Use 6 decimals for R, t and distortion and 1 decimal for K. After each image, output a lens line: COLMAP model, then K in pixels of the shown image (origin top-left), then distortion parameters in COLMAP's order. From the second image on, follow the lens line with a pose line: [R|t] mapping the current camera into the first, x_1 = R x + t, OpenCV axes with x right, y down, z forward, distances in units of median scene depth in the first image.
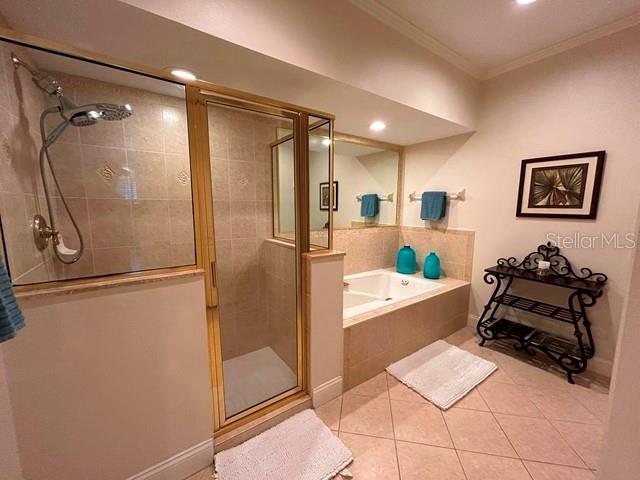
lens RADIAL K [[258.3, 0, 318.6], [0, 258.3, 240.2], [0, 0, 1]] dist [0.000046, 0.000409]
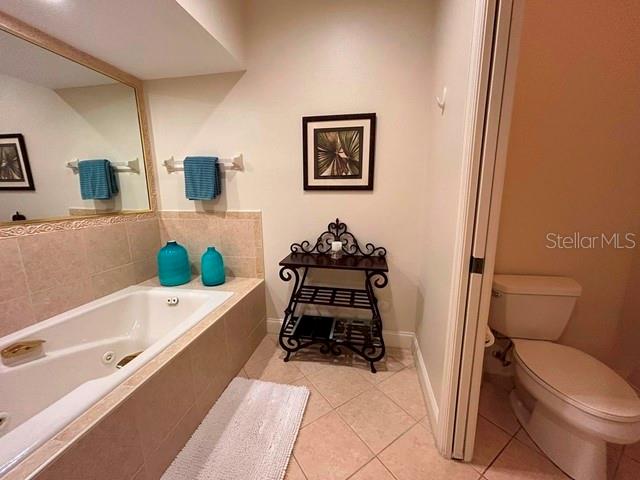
lens RADIAL K [[258.3, 0, 319.8], [0, 258.3, 239.3], [0, 0, 1]] dist [0.000046, 0.000409]
pose [[0.718300, -0.140380, 0.681424, 0.211870], [0.100115, 0.990095, 0.098436, -0.013167], [-0.688492, -0.002485, 0.725239, 0.349303]]
